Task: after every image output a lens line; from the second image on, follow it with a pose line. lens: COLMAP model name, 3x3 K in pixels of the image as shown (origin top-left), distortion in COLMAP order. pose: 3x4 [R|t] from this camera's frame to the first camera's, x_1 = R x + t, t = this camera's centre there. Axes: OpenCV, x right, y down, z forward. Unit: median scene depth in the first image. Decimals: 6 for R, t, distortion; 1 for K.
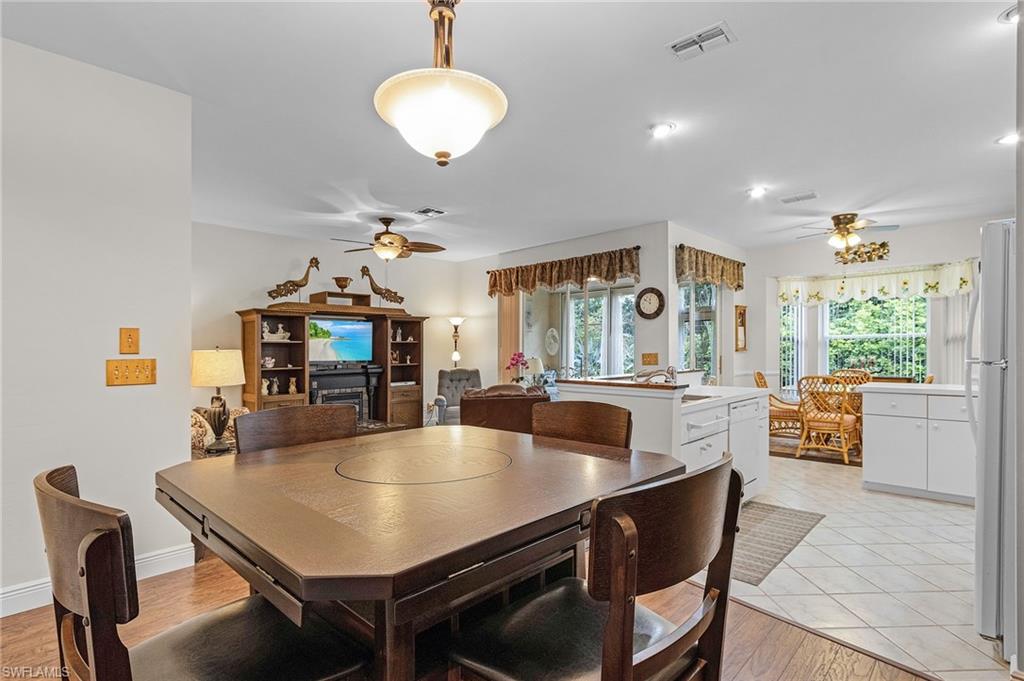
lens RADIAL K [[509.4, 0, 510.3], [0, 509.4, 346.5], [0, 0, 1]] dist [0.002537, -0.001347]
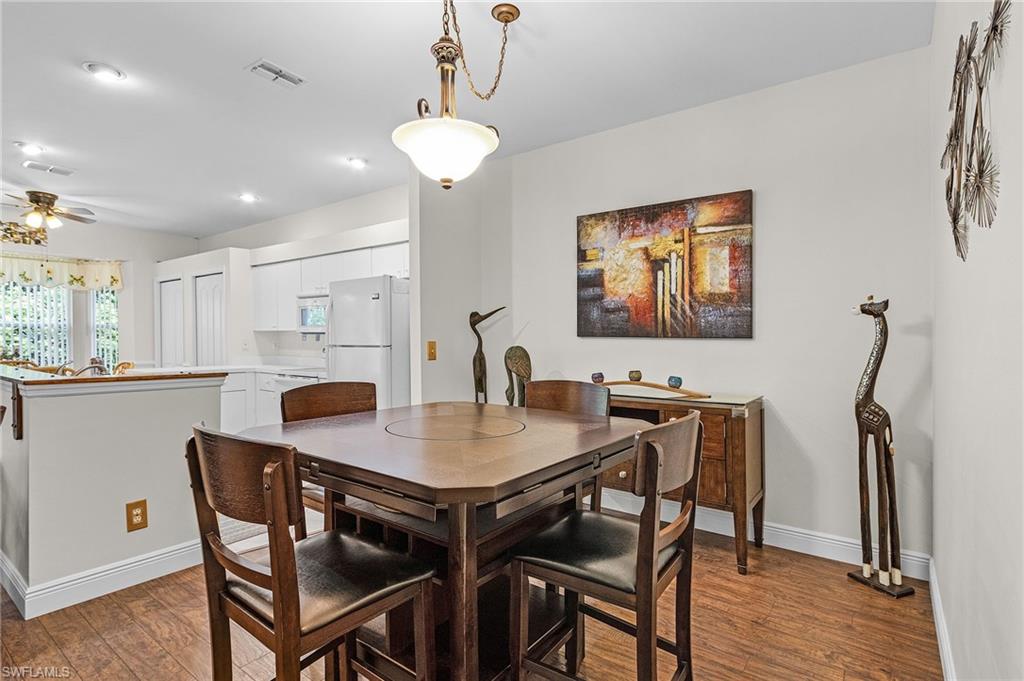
lens RADIAL K [[515.8, 0, 520.3], [0, 515.8, 348.7], [0, 0, 1]] dist [-0.002154, -0.000334]
pose [[-0.120150, -0.010851, 0.992696, -0.345862], [-0.010322, 0.999900, 0.009680, 0.005256], [-0.992702, -0.009084, -0.120250, 0.230410]]
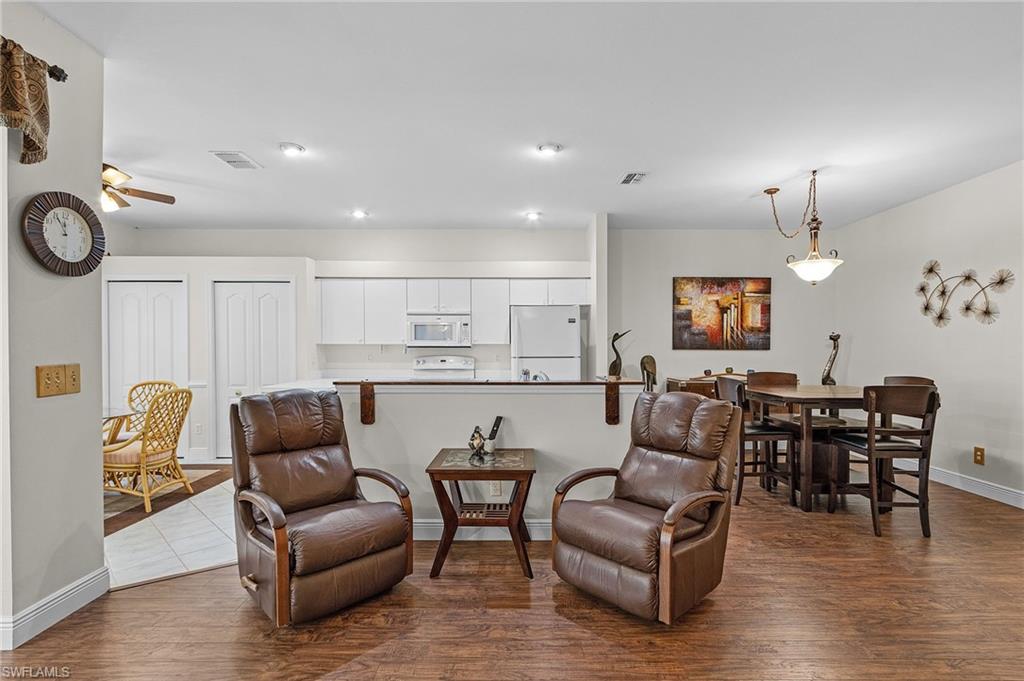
lens RADIAL K [[481.2, 0, 525.8], [0, 481.2, 353.1], [0, 0, 1]] dist [0.003305, -0.000071]
pose [[-0.700199, 0.000148, 0.713948, -0.222520], [0.001128, 0.999999, 0.000899, 0.002894], [-0.713947, 0.001435, -0.700198, 0.954325]]
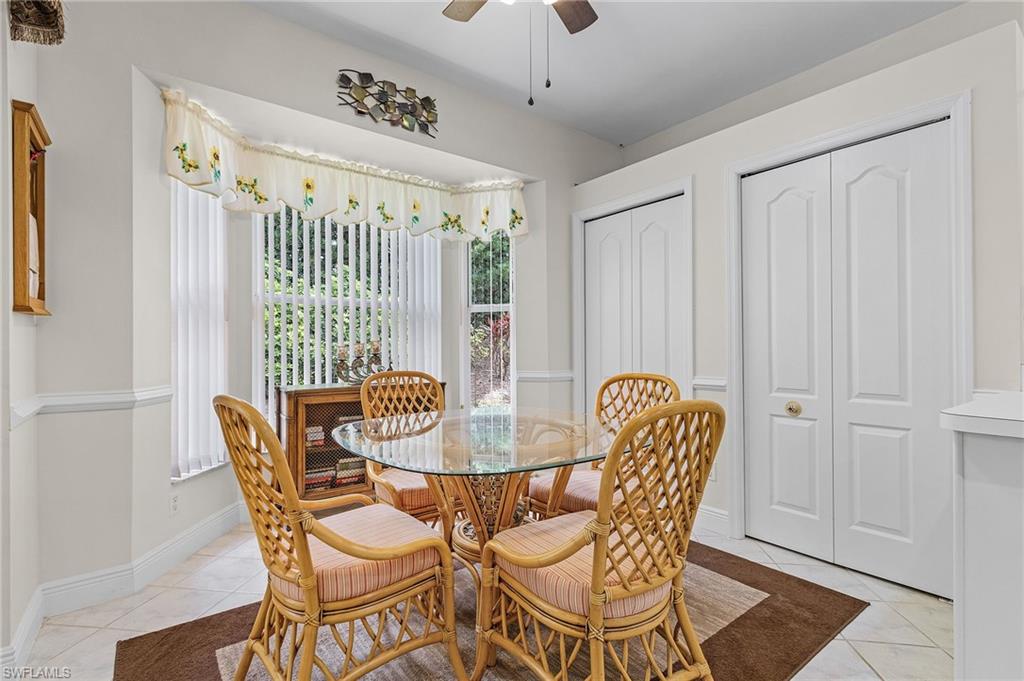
lens RADIAL K [[481.2, 0, 508.2], [0, 481.2, 353.1], [0, 0, 1]] dist [0.003305, -0.000071]
pose [[0.166970, -0.001969, 0.985960, 0.318623], [-0.004283, 0.999987, 0.002723, 0.029468], [-0.985953, -0.004677, 0.166959, 0.880416]]
